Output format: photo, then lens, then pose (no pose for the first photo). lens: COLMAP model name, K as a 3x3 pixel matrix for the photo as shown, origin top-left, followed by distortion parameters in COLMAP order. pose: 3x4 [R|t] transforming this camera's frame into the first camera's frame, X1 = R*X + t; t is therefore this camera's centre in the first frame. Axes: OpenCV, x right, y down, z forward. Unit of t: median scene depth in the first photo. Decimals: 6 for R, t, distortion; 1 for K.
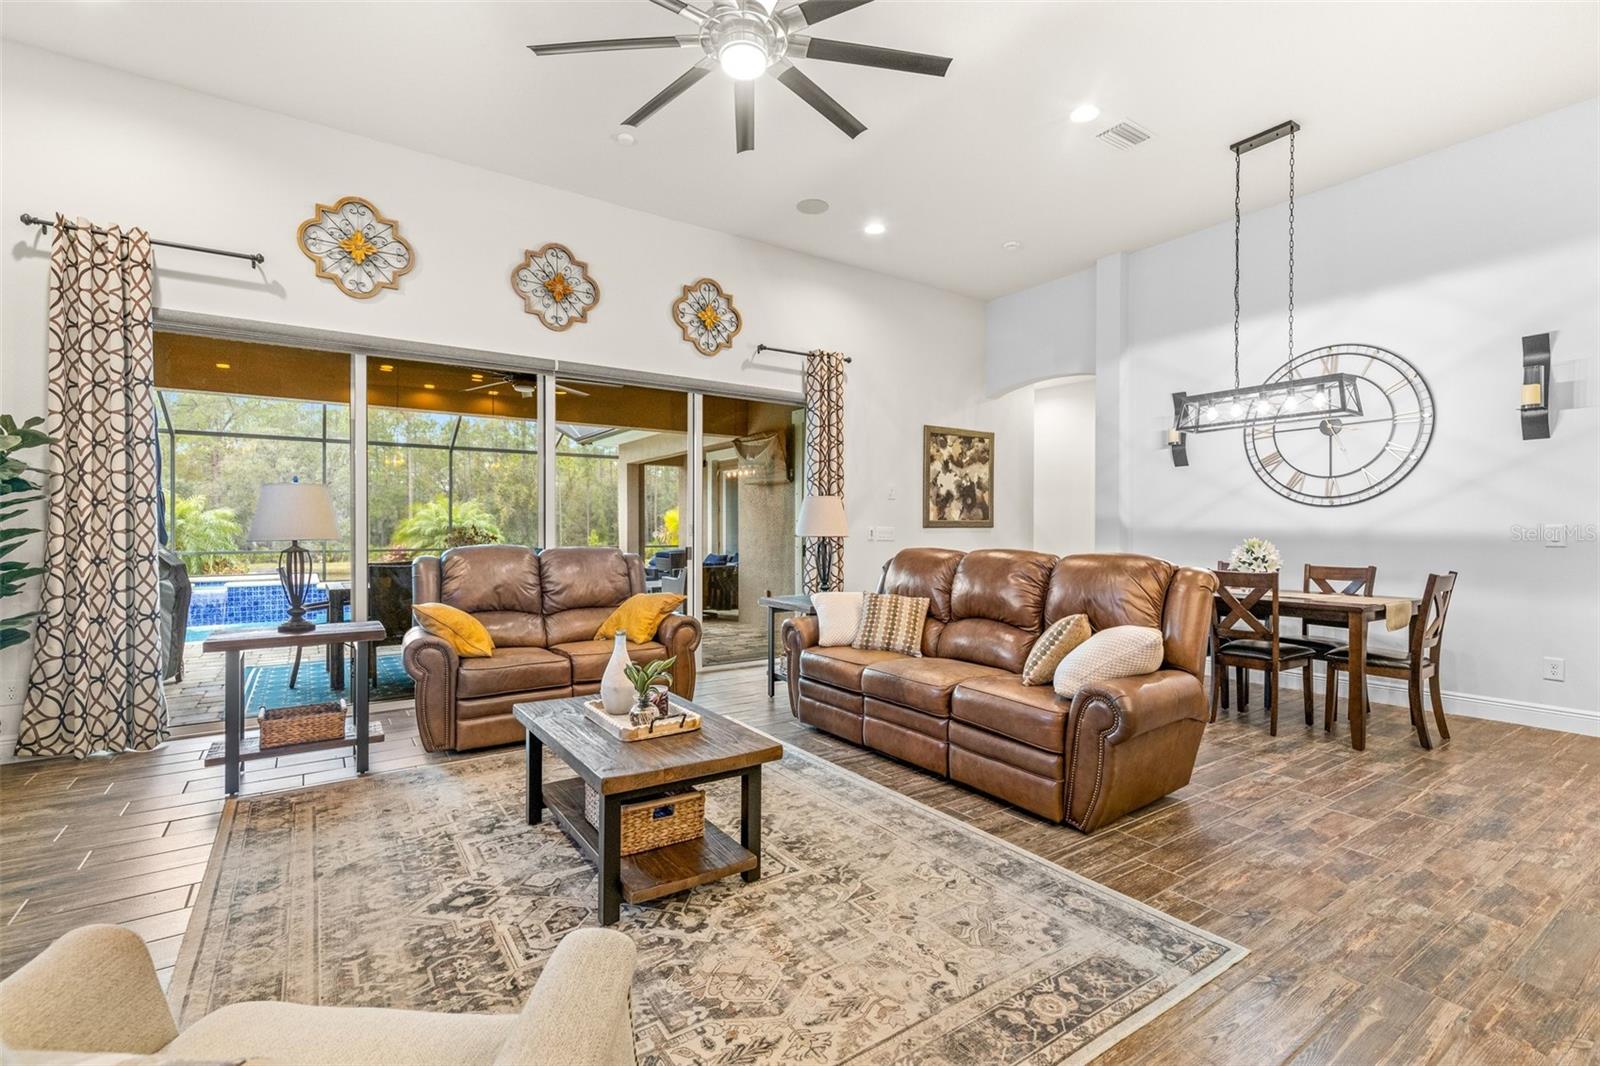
lens RADIAL K [[717.8, 0, 803.3], [0, 717.8, 531.6], [0, 0, 1]] dist [0.008406, -0.001841]
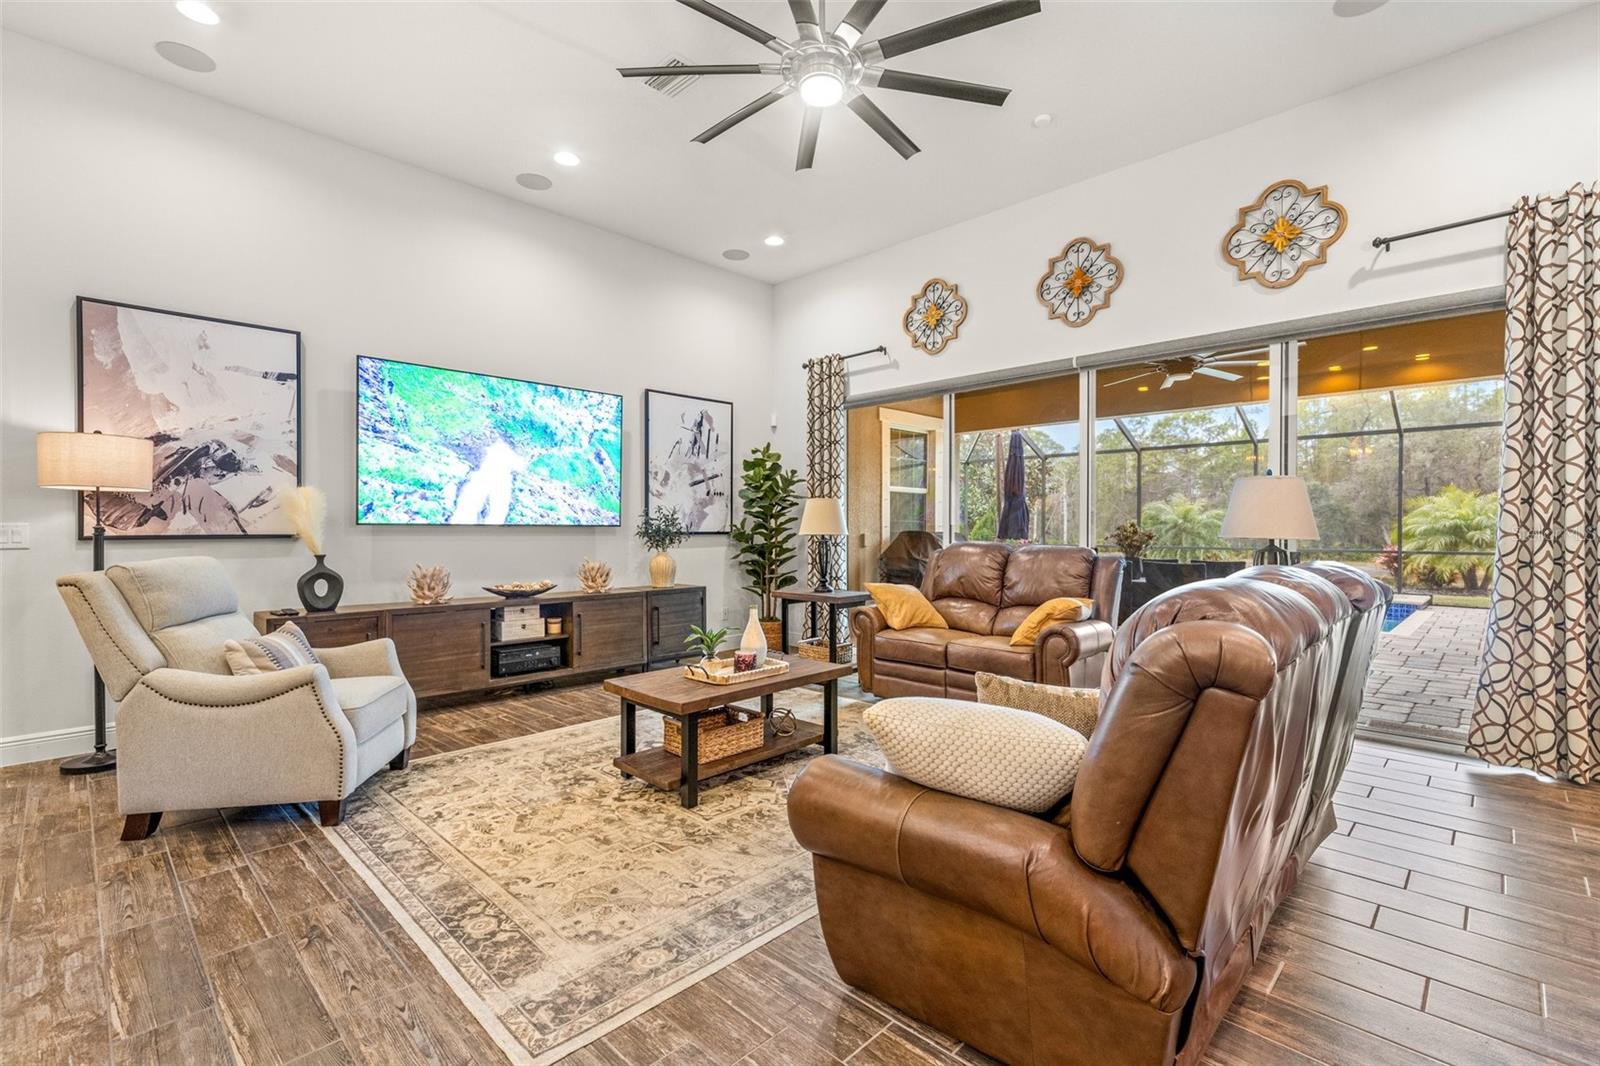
lens RADIAL K [[717.8, 0, 803.2], [0, 717.8, 527.9], [0, 0, 1]] dist [0.008406, -0.001841]
pose [[0.195133, -0.000844, -0.980776, 0.659136], [-0.003542, 0.999993, -0.001565, -0.000191], [0.980770, 0.003779, 0.195128, 0.524336]]
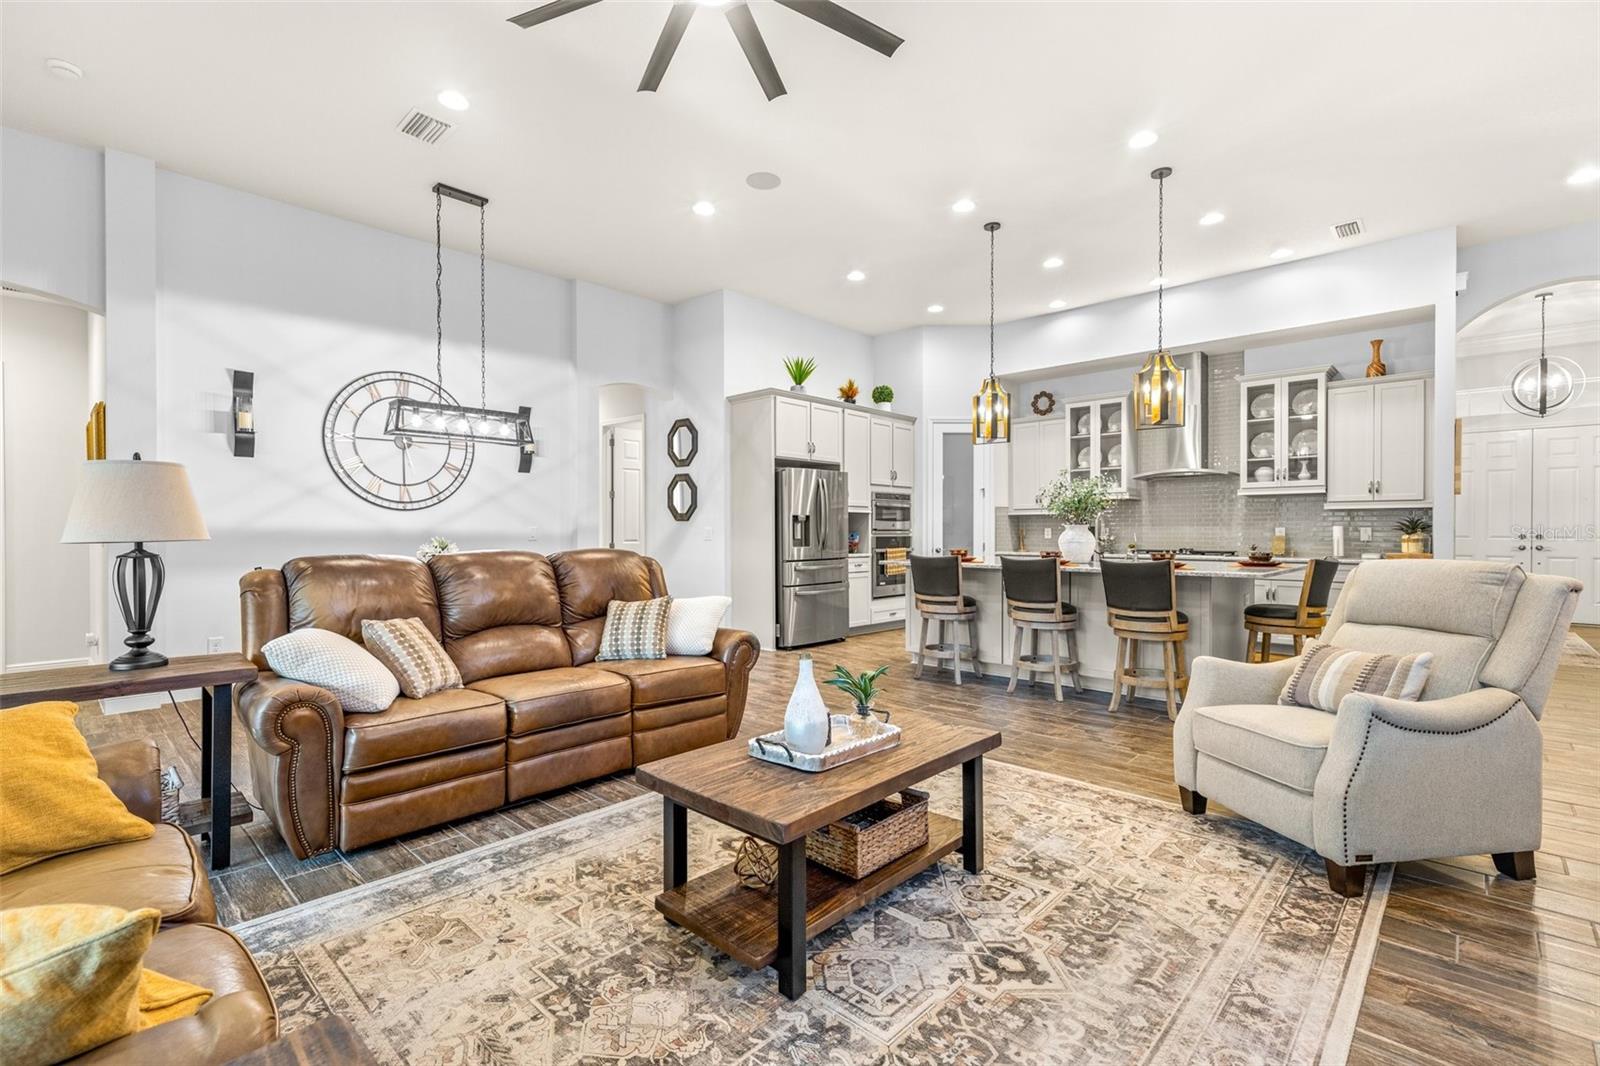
lens RADIAL K [[717.8, 0, 803.1], [0, 717.8, 530.7], [0, 0, 1]] dist [0.008406, -0.001841]
pose [[-0.216901, 0.002371, 0.976191, -0.650078], [0.003038, 0.999994, -0.001754, 0.002914], [-0.976189, 0.002585, -0.216906, 0.741337]]
